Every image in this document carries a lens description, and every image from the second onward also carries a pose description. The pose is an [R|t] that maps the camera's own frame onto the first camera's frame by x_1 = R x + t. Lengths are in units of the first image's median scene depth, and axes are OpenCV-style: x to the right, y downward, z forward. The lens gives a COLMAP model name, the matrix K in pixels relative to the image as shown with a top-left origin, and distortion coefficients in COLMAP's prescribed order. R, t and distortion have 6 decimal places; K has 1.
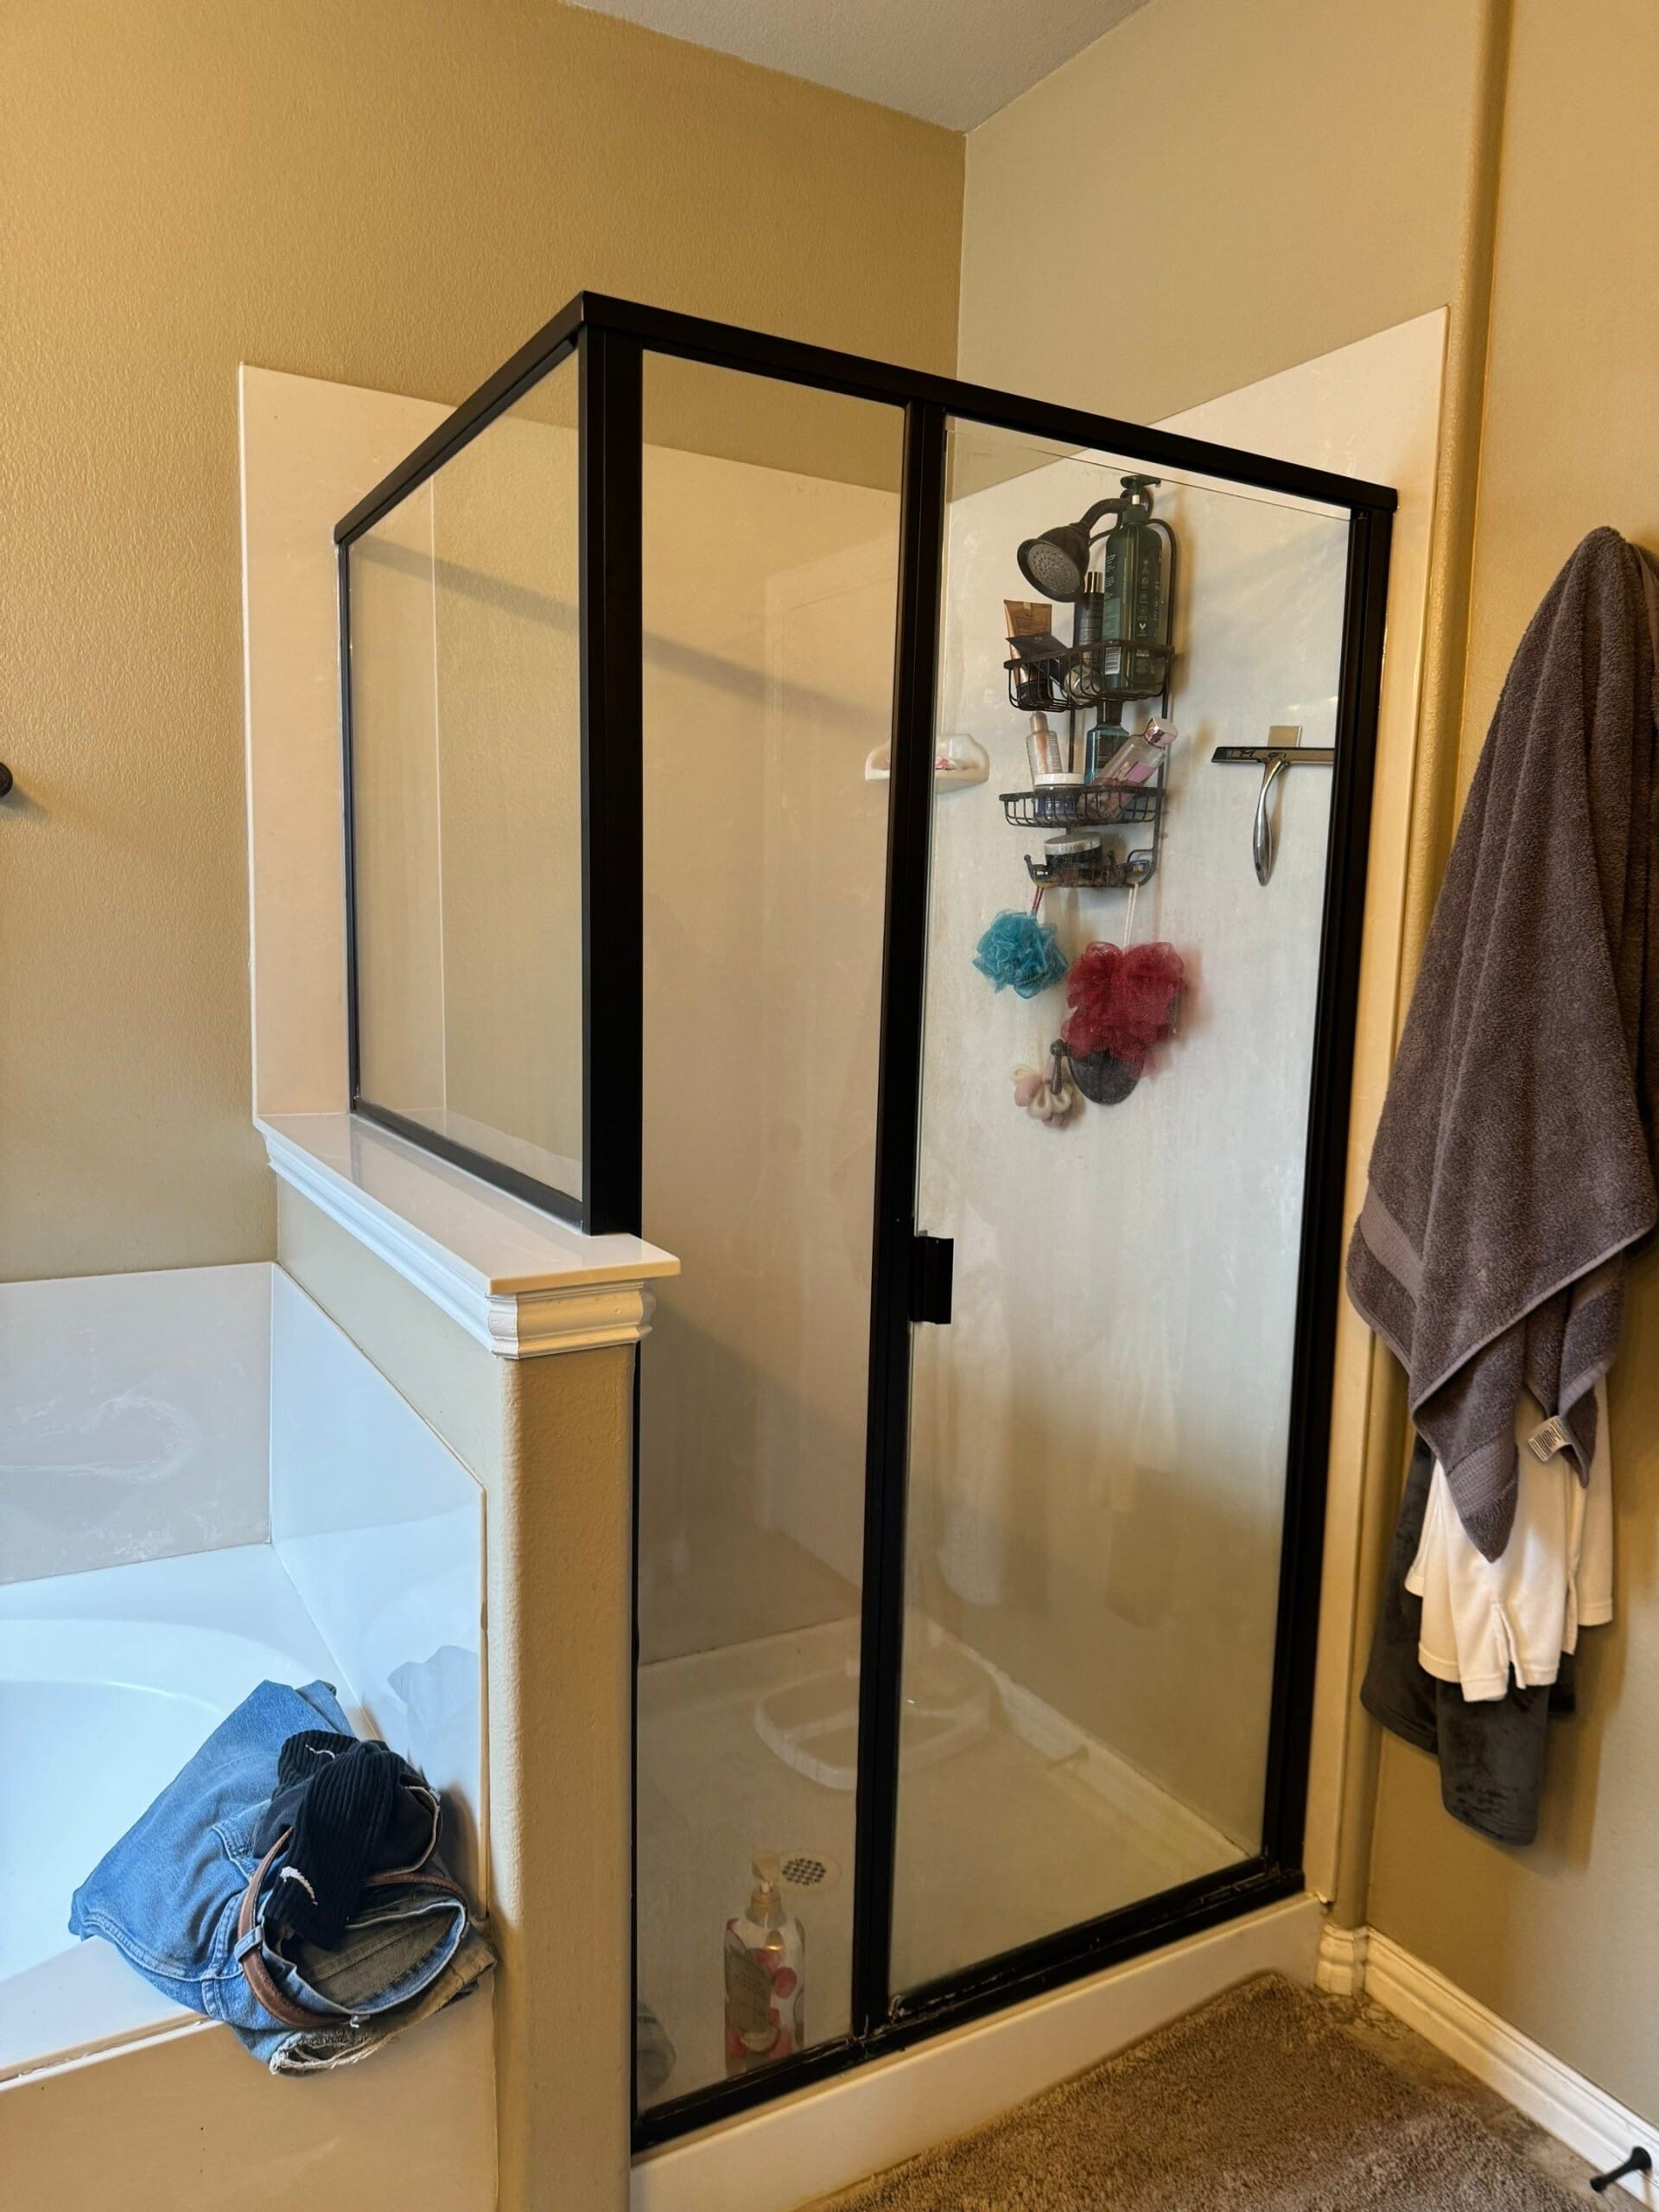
lens RADIAL K [[1550.2, 0, 839.3], [0, 1550.2, 1120.3], [0, 0, 1]] dist [0.040509, -0.053235]
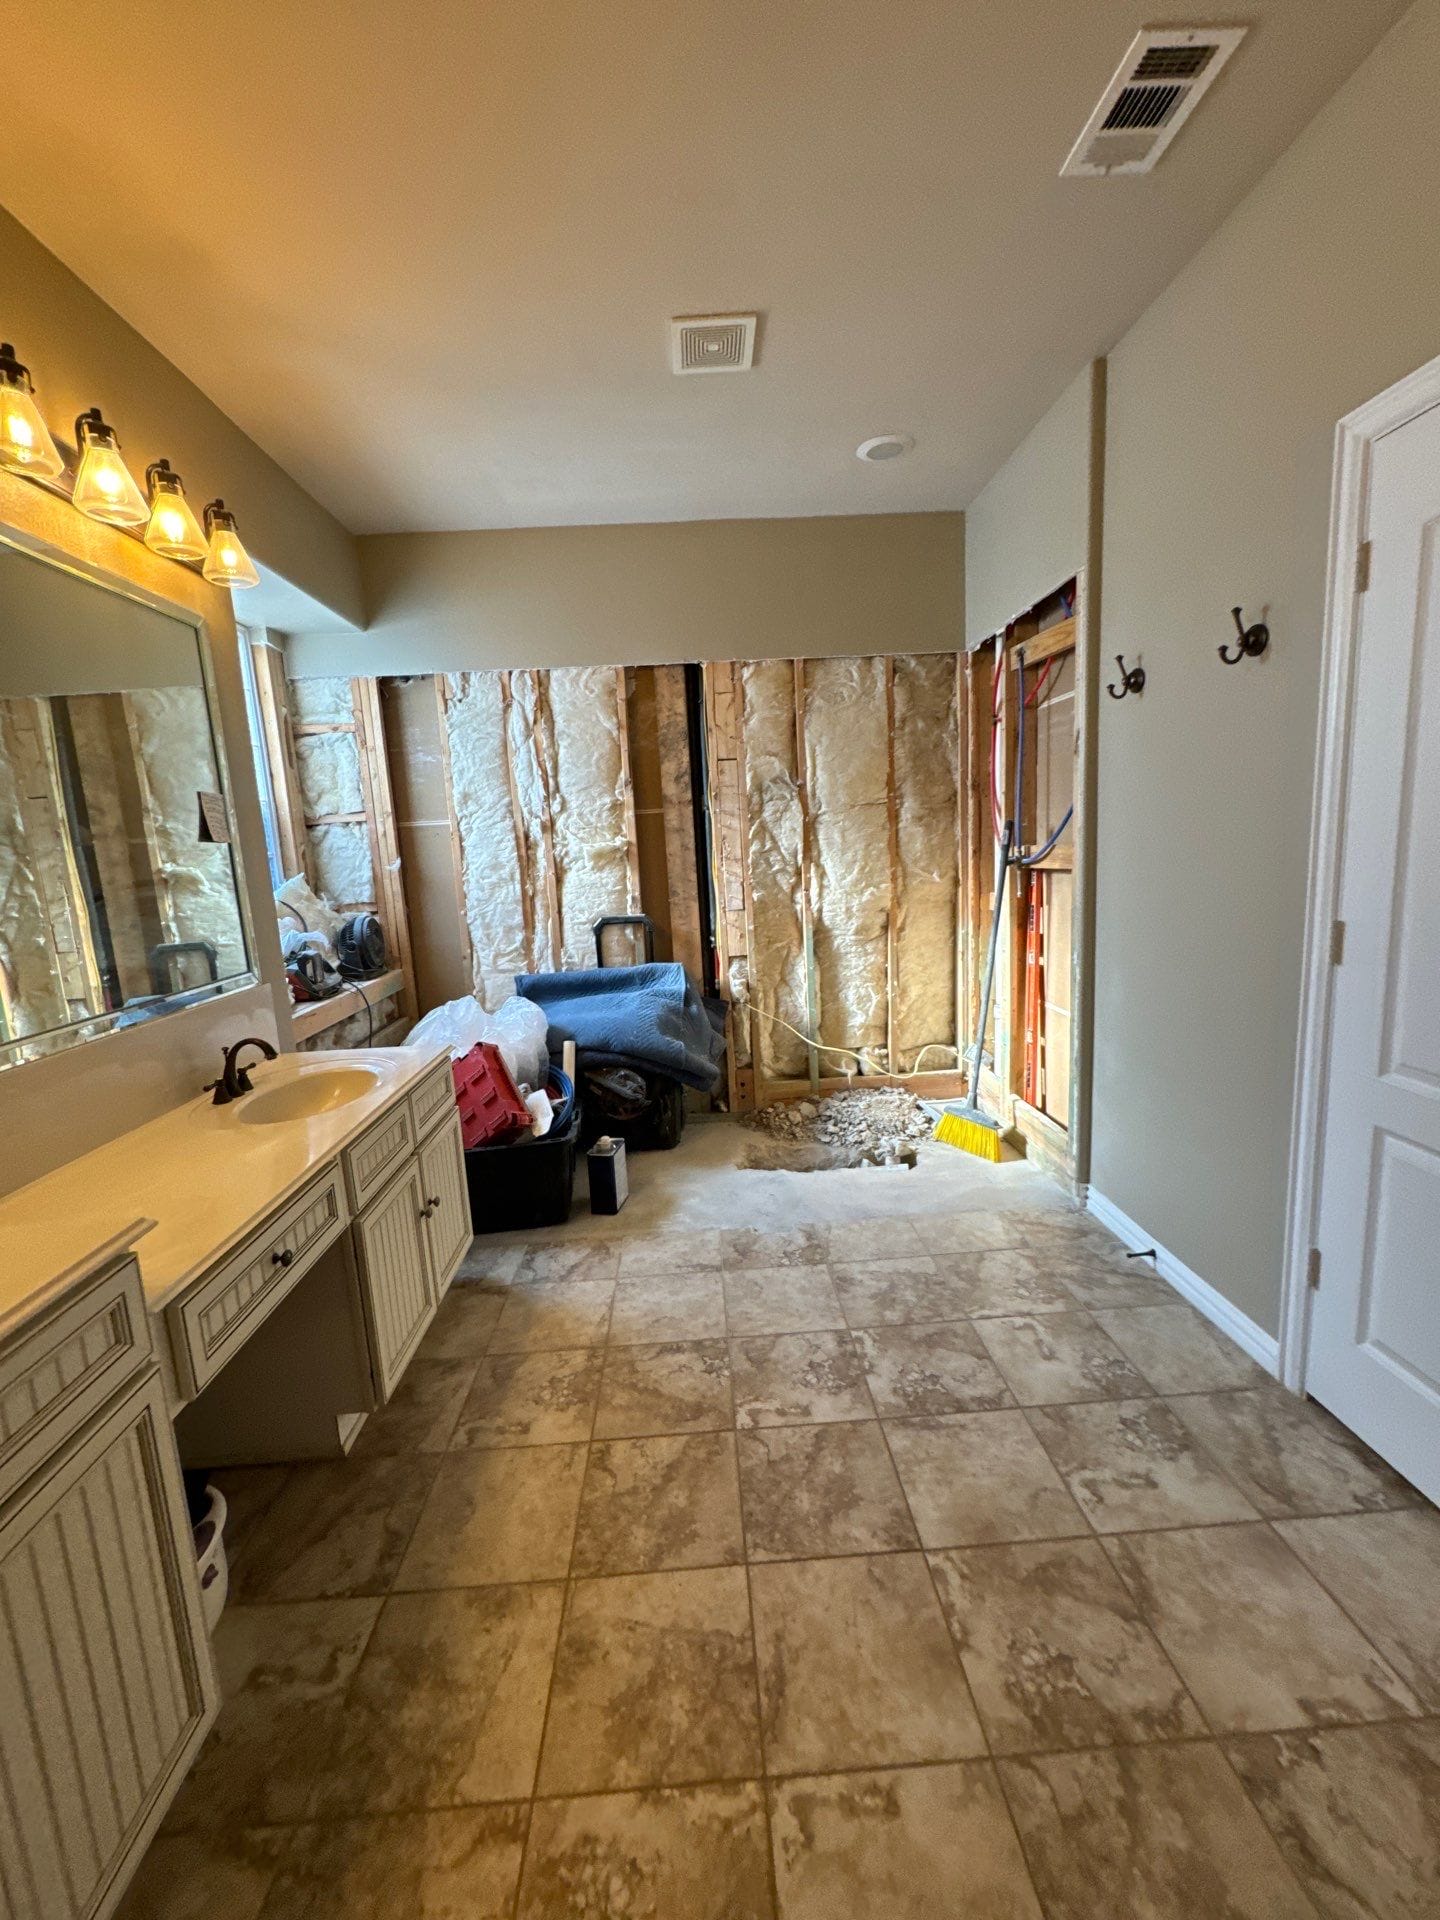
lens RADIAL K [[763.7, 0, 714.7], [0, 763.7, 961.4], [0, 0, 1]] dist [-0.004103, 0.000835]
pose [[0.879280, -0.005879, -0.476269, 0.427104], [0.023872, 0.999211, 0.031738, 0.087695], [0.475706, -0.039276, 0.878727, -0.454099]]
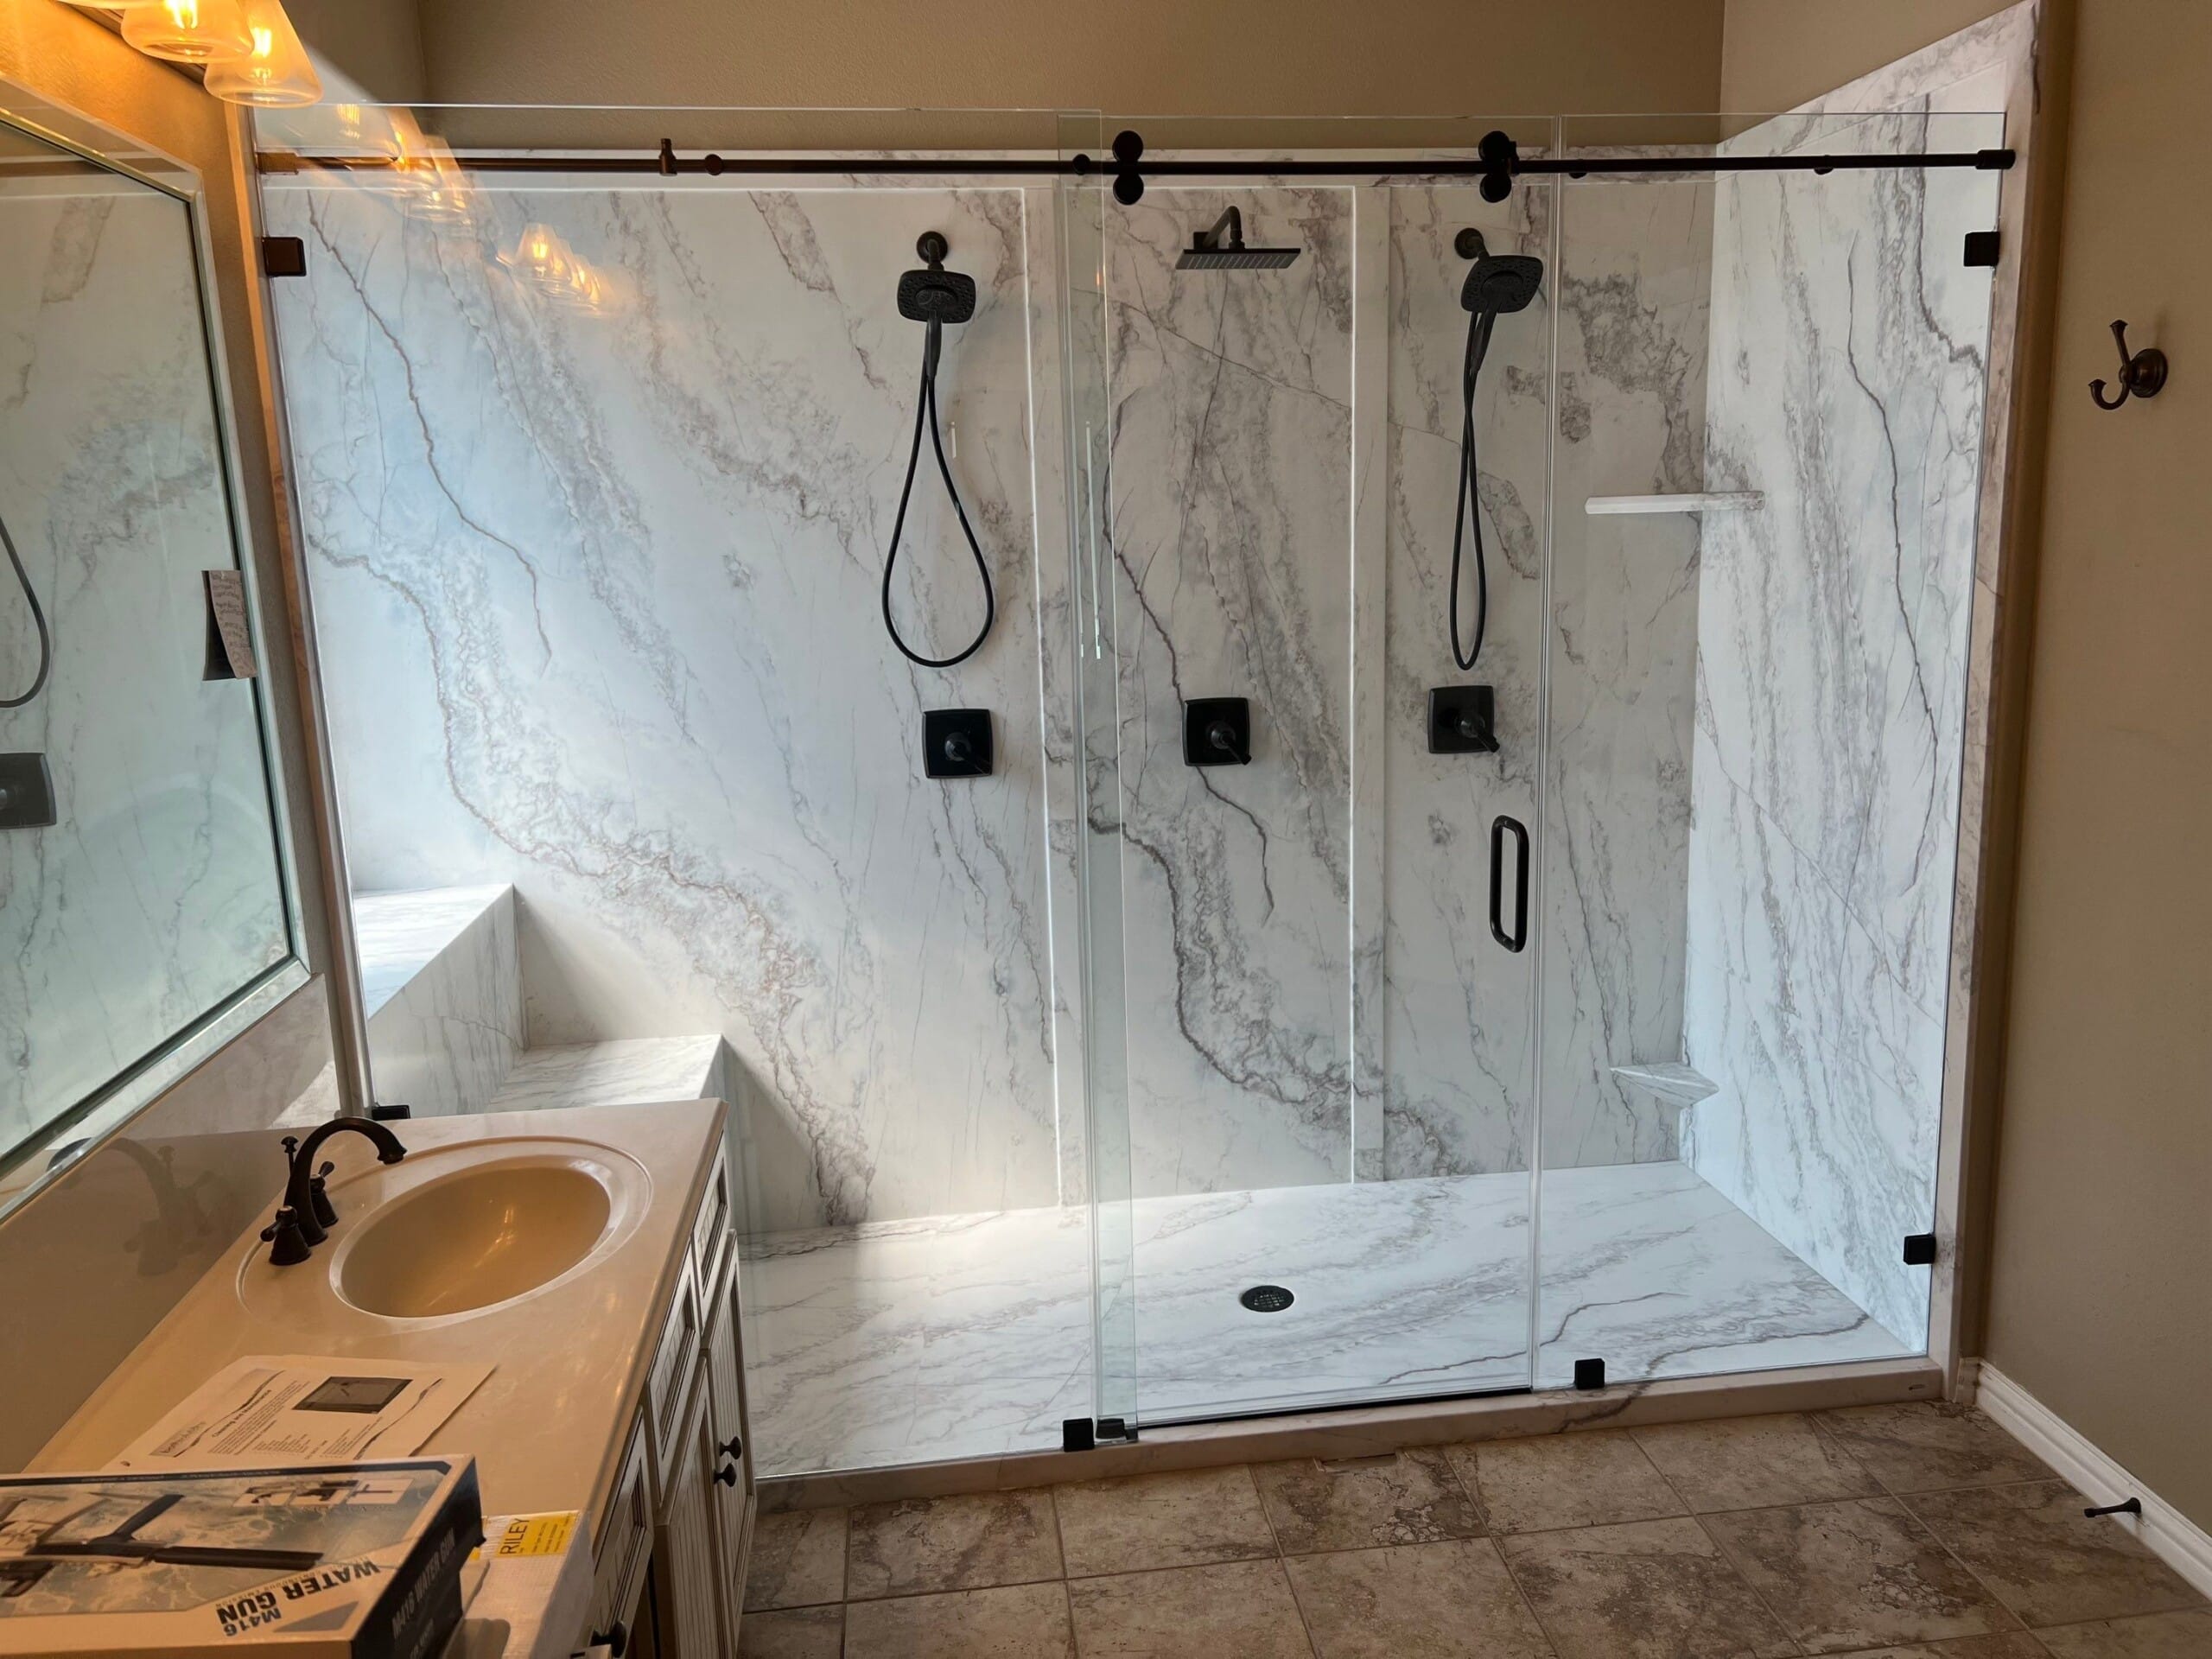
lens RADIAL K [[1659.0, 0, 1106.9], [0, 1659.0, 838.6], [0, 0, 1]] dist [0.057891, -0.066793]
pose [[0.915635, 0.017013, -0.401650, 0.239938], [0.011404, 0.997603, 0.068252, -0.030915], [0.401849, -0.067074, 0.913246, -0.607247]]
